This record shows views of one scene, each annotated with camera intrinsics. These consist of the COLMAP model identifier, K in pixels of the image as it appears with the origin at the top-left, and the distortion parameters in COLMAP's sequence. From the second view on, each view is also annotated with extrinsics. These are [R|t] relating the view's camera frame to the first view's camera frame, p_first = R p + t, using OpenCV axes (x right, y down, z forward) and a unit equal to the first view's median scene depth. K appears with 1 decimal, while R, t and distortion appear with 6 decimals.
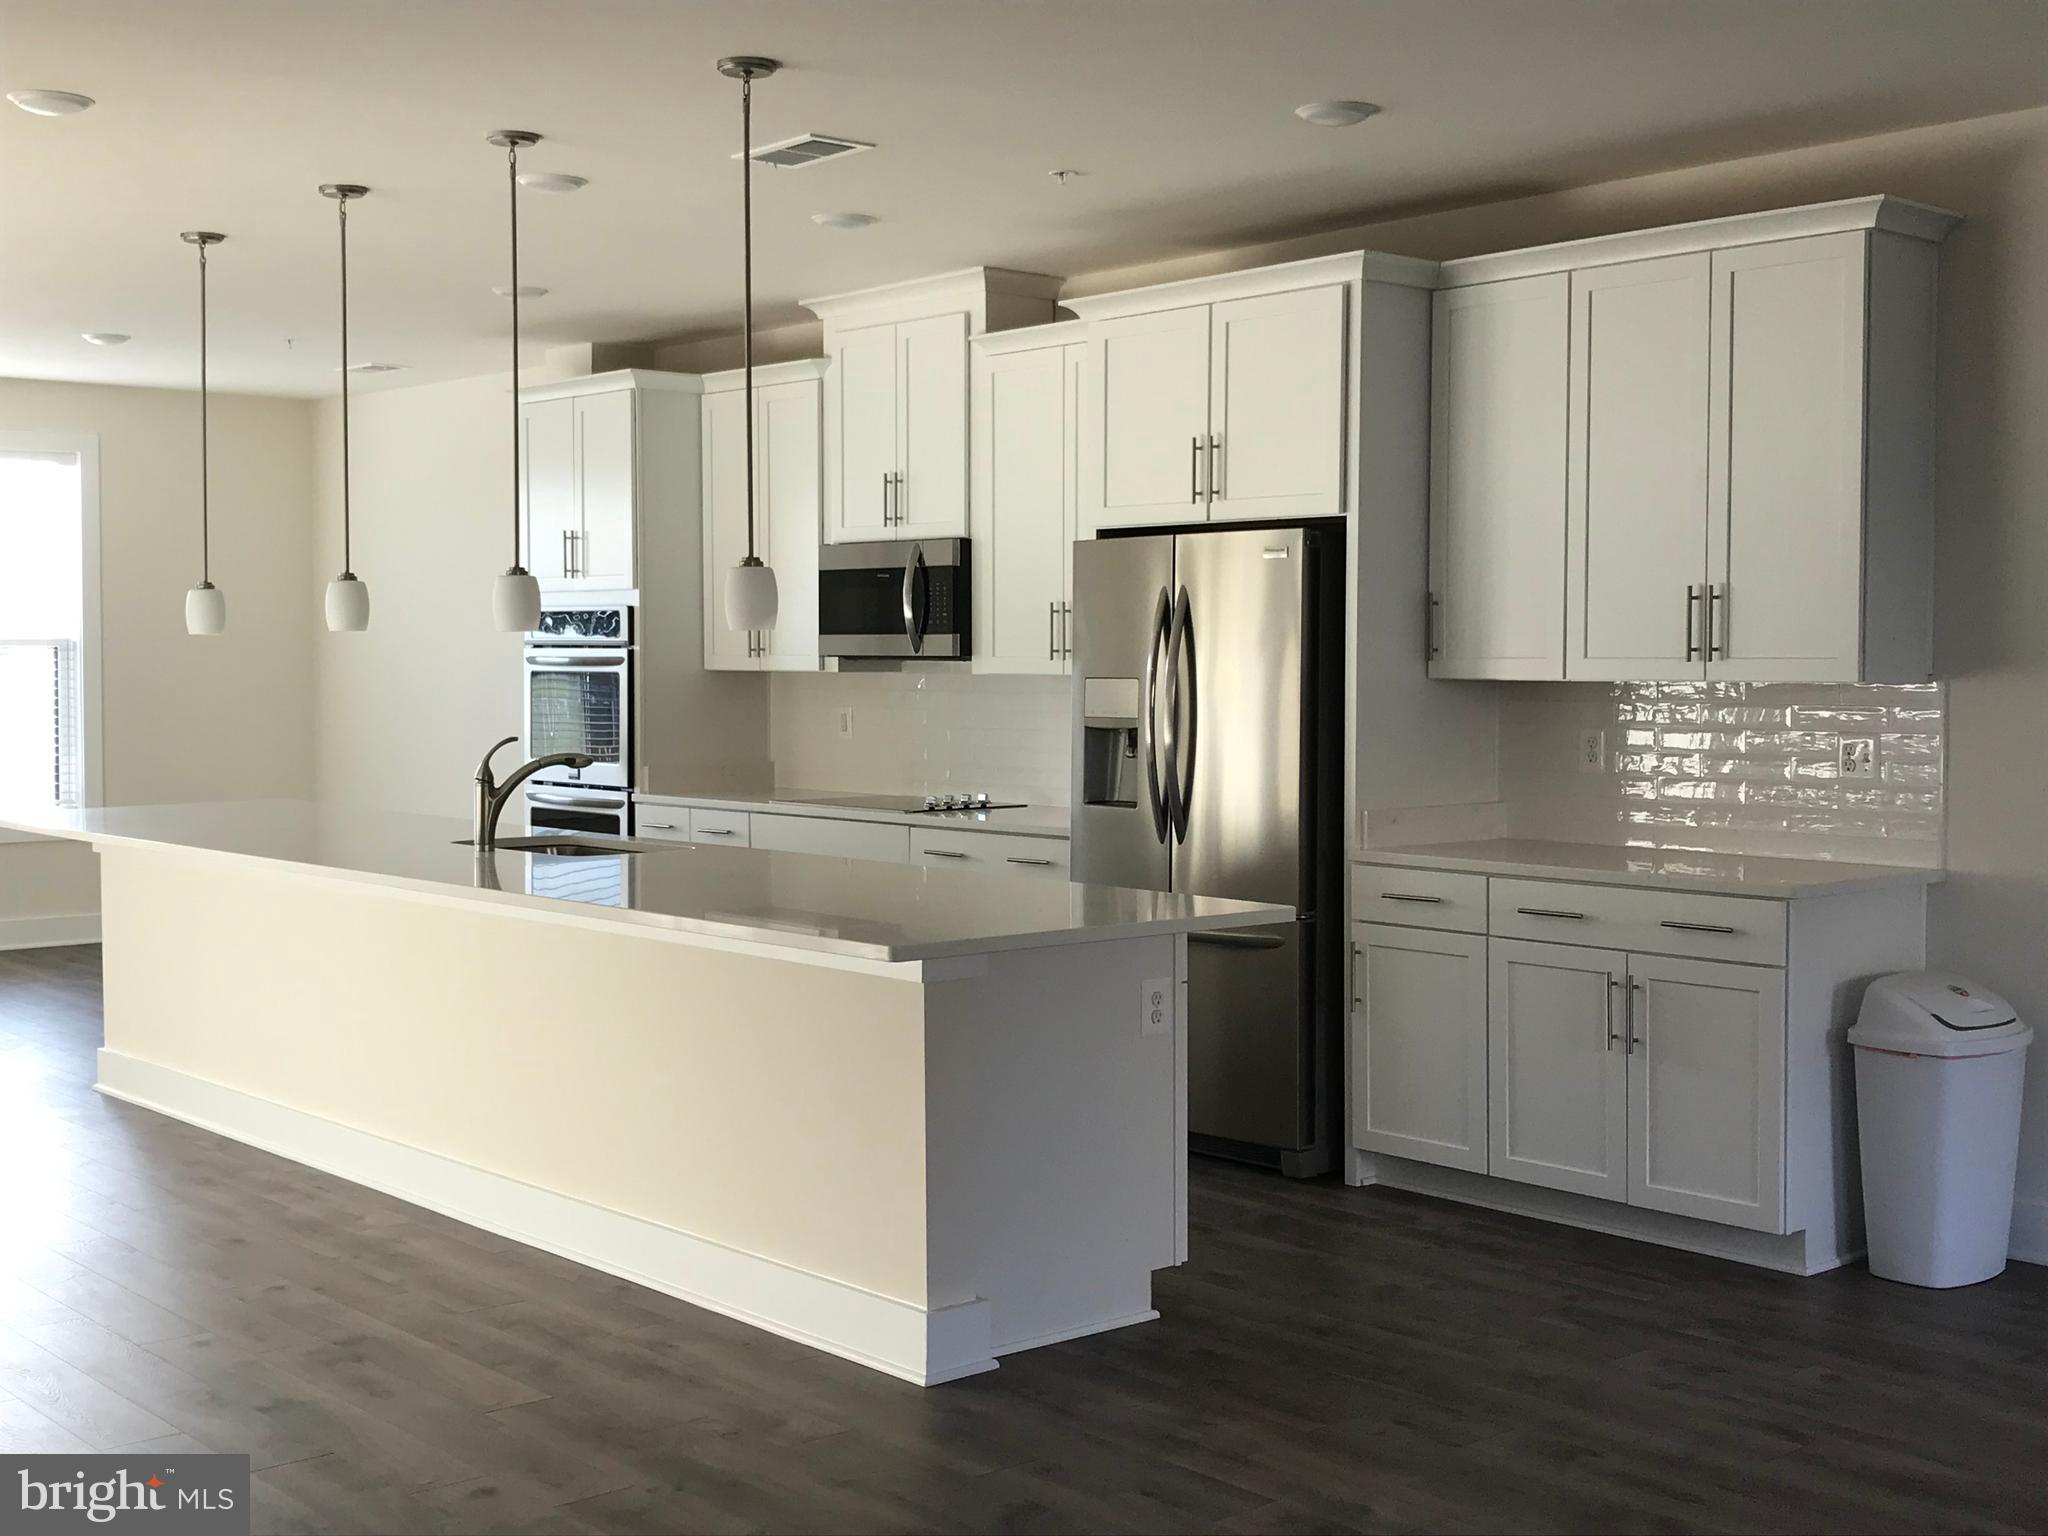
lens RADIAL K [[2442.3, 0, 1021.3], [0, 2442.3, 765.5], [0, 0, 1]] dist [-0.035370, -0.008629]
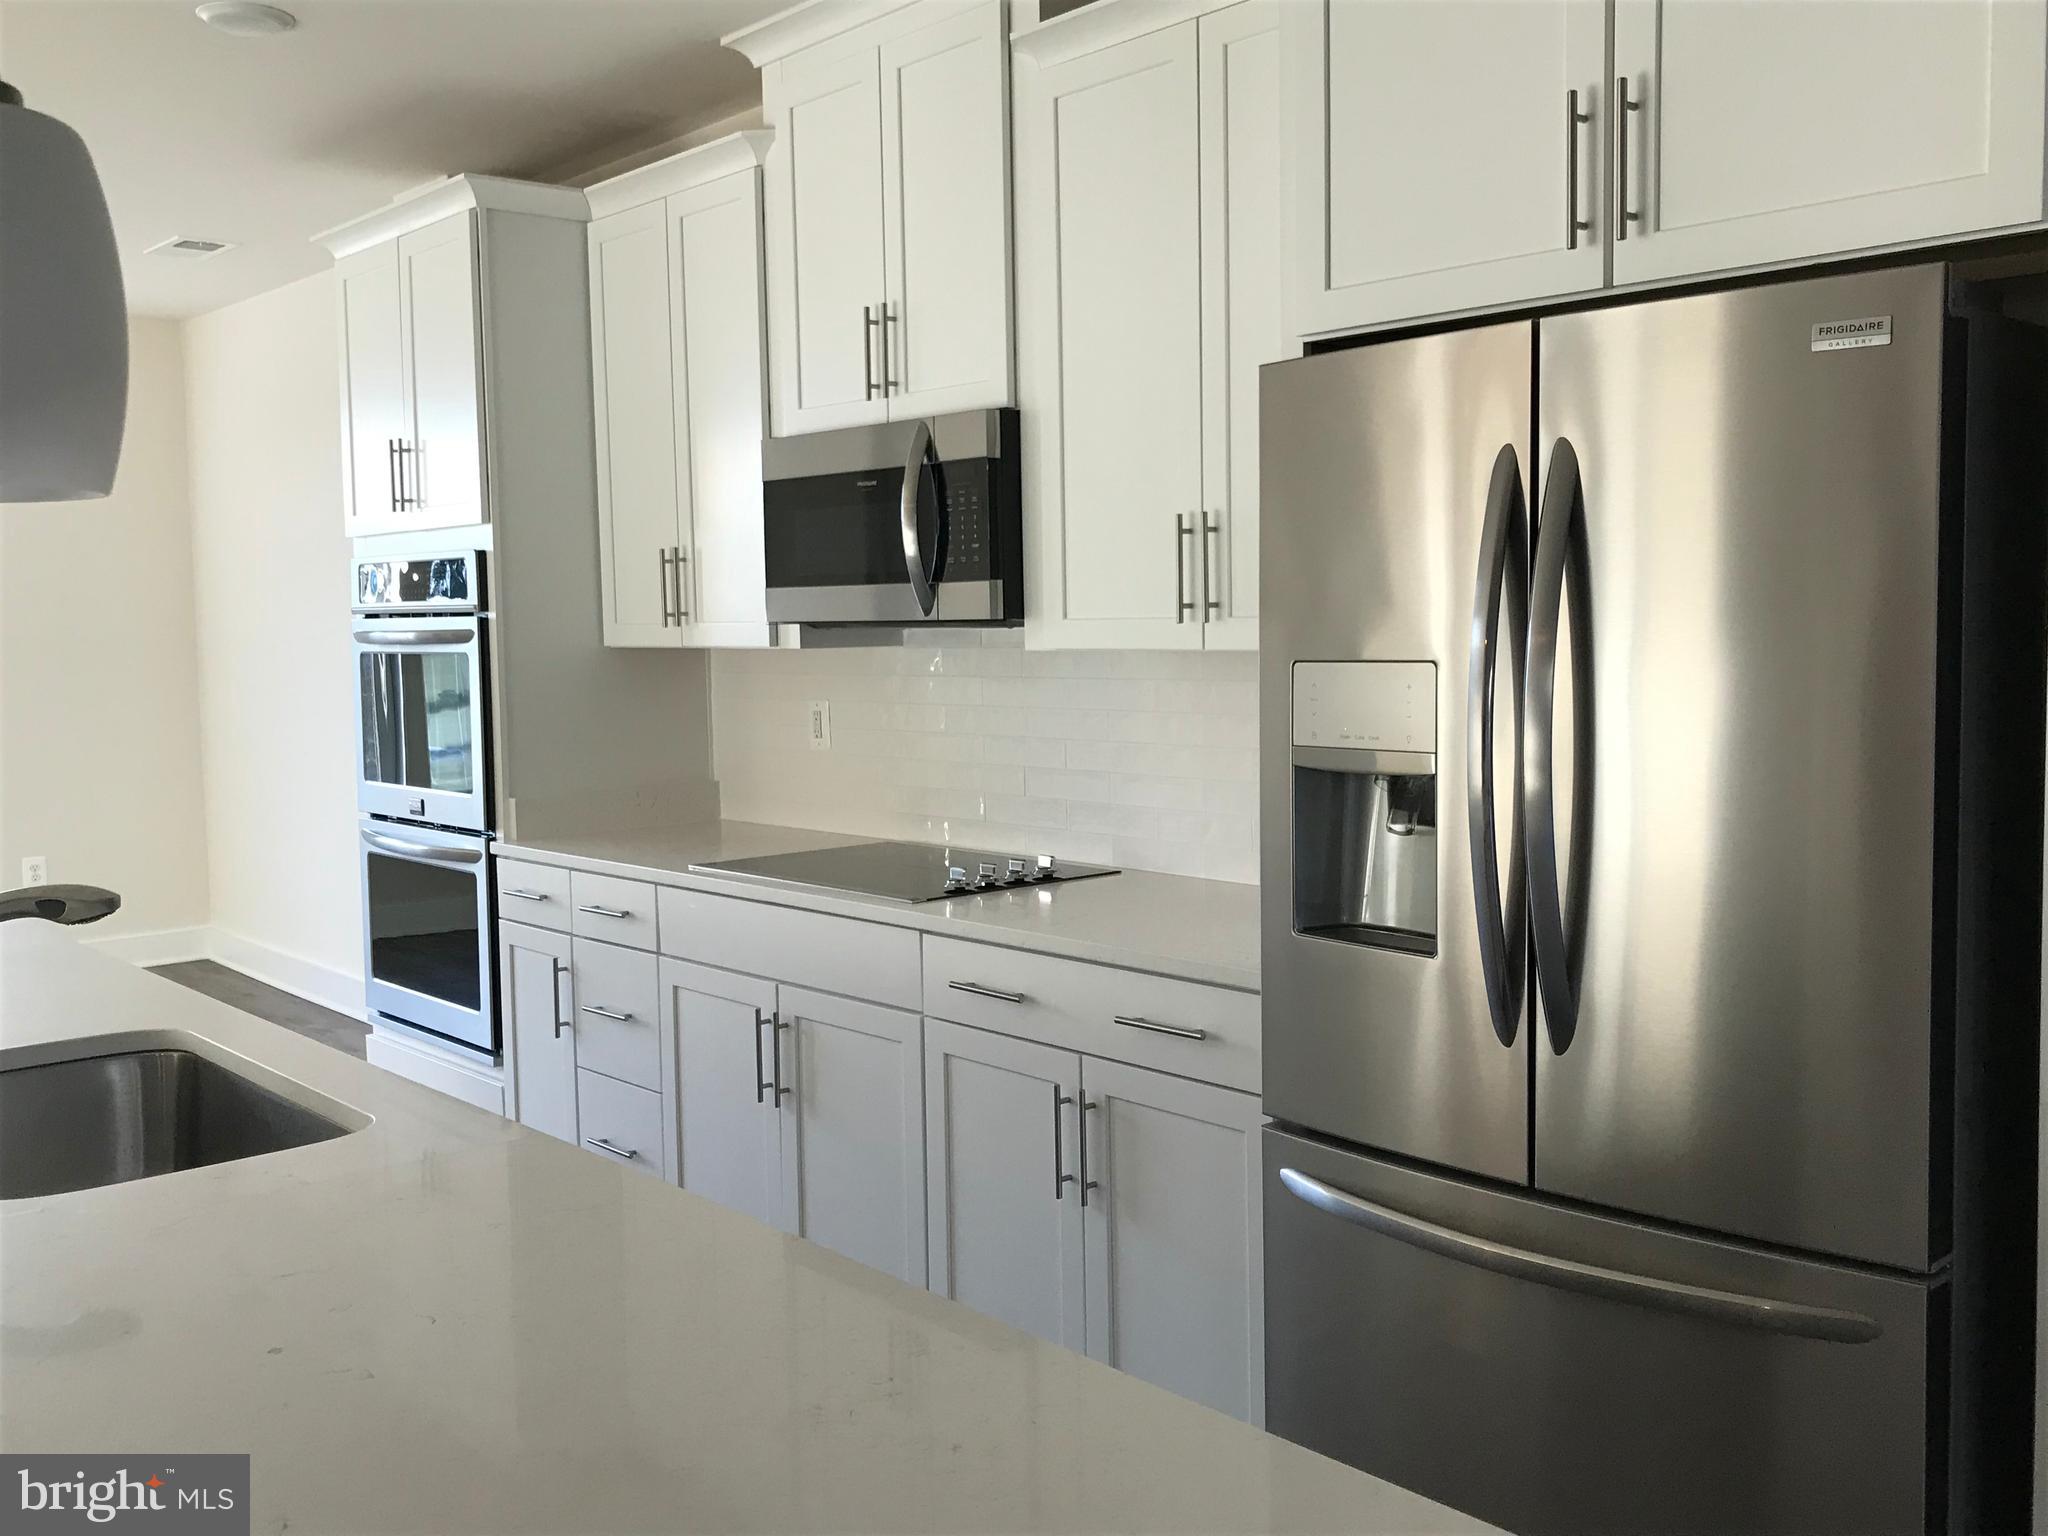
lens RADIAL K [[1857.7, 0, 1027.2], [0, 1857.7, 769.1], [0, 0, 1]] dist [-0.035203, 0.067749]
pose [[0.999754, -0.019609, 0.010340, -0.023545], [0.019217, 0.999141, 0.036712, -0.024398], [-0.011051, -0.036504, 0.999272, 0.541034]]
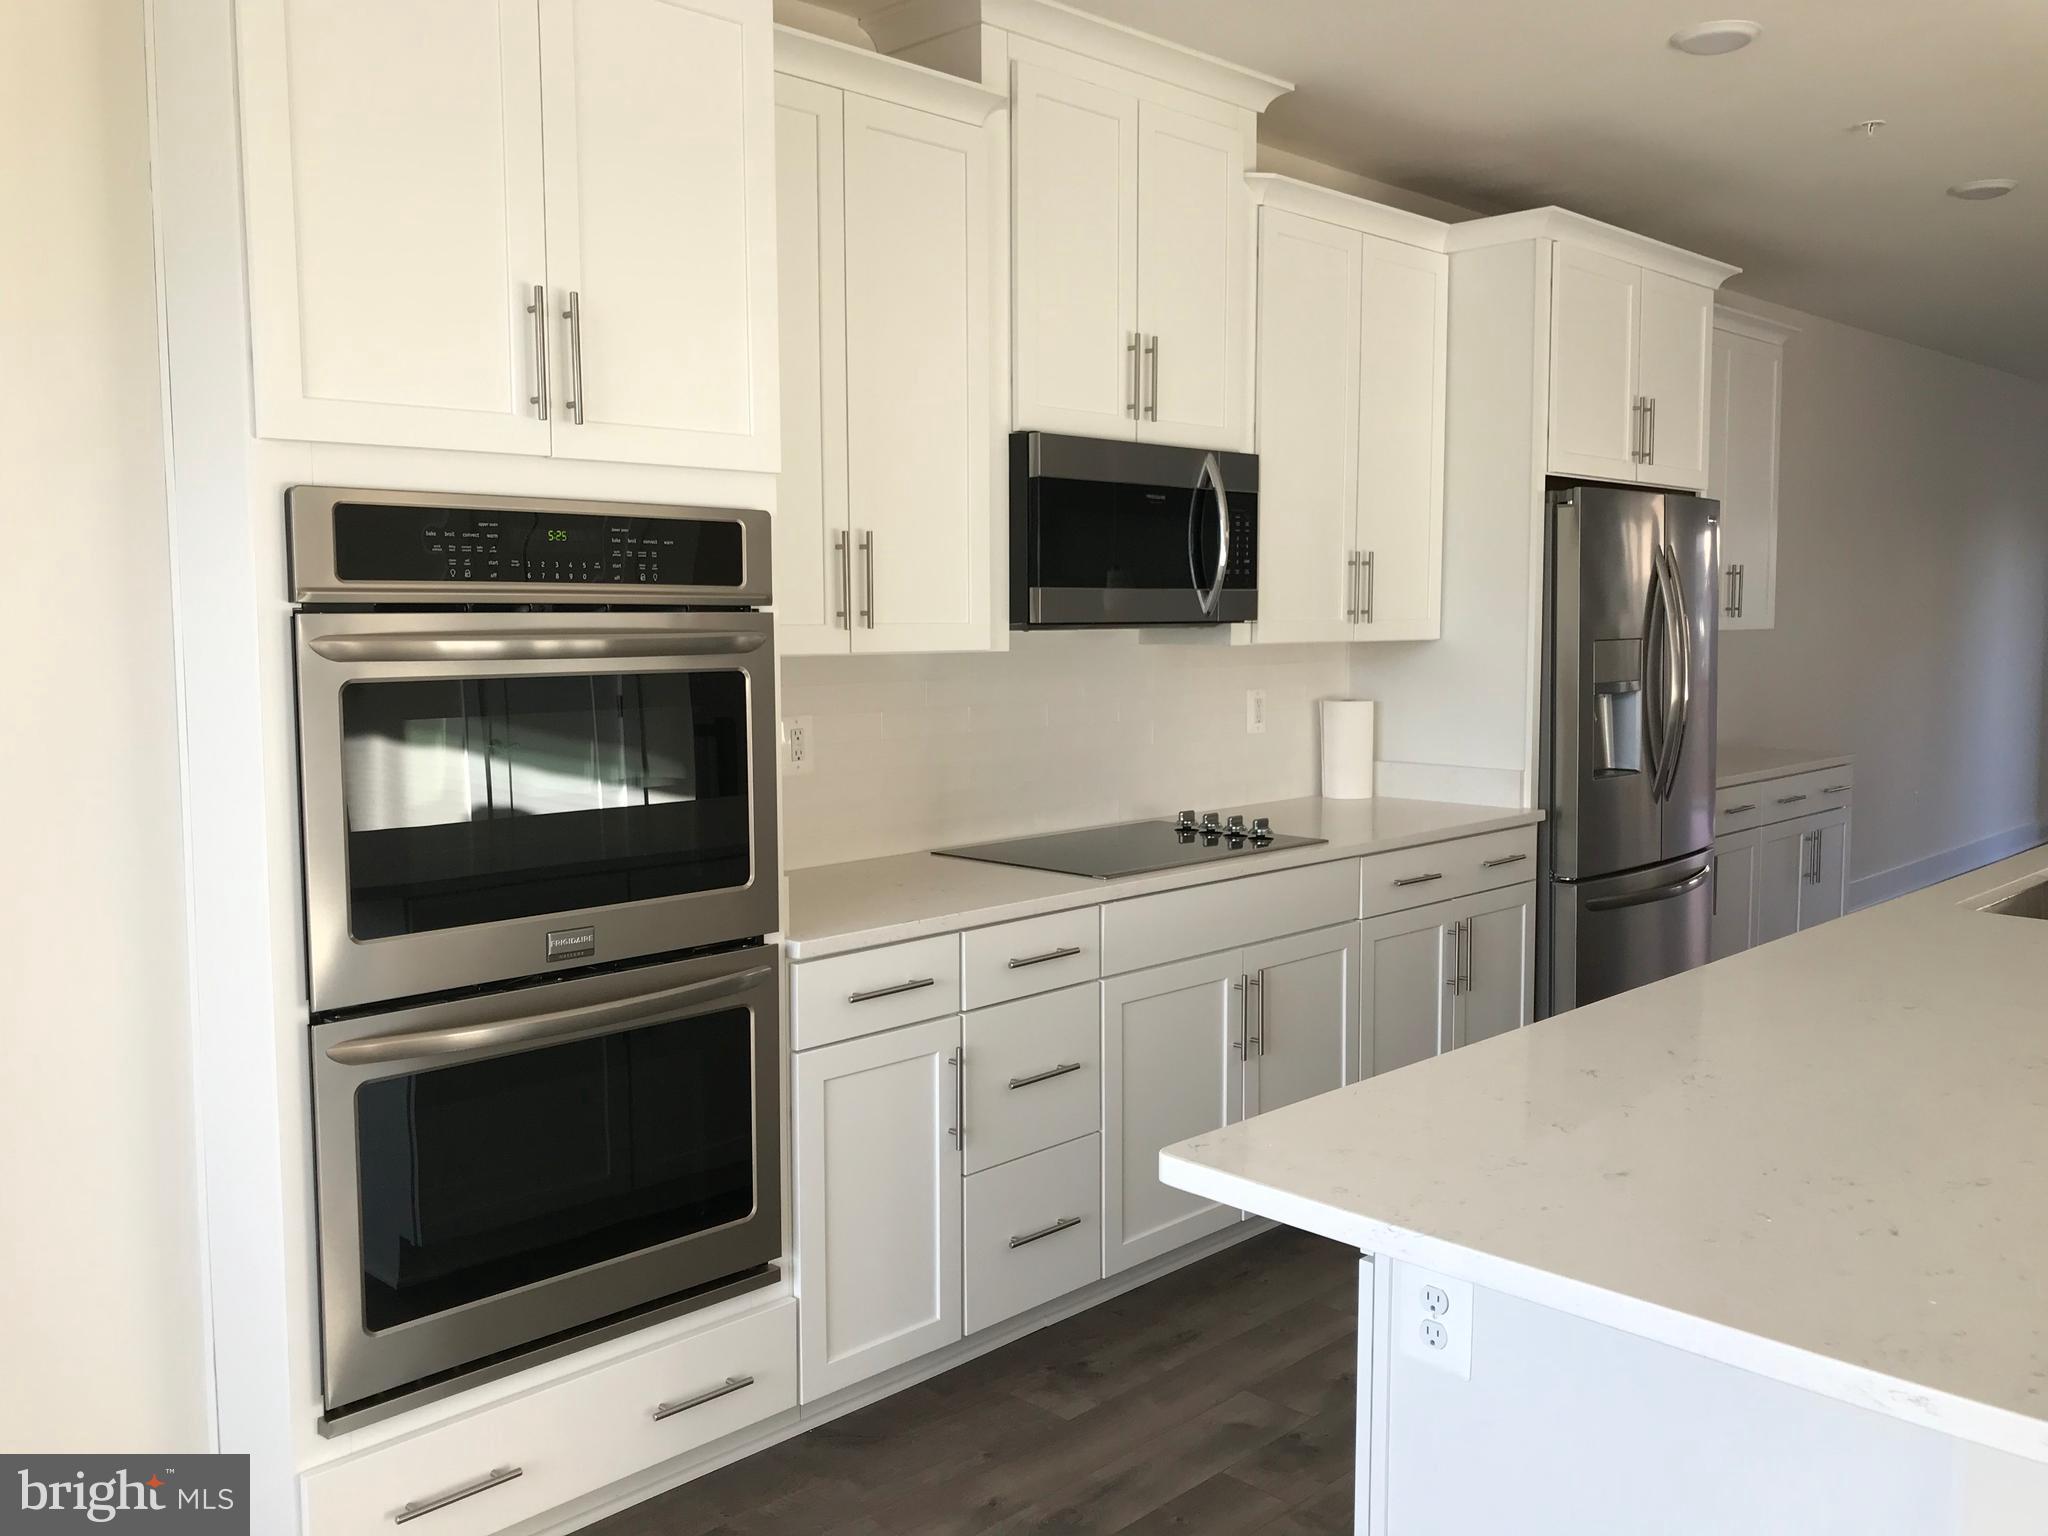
lens RADIAL K [[1689.8, 0, 1025.1], [0, 1689.8, 757.0], [0, 0, 1]] dist [0.000012, 0.000750]
pose [[-0.060440, -0.097309, 0.993417, -0.491917], [0.040887, 0.994160, 0.099869, -0.054060], [-0.997334, 0.046654, -0.056108, 1.038315]]
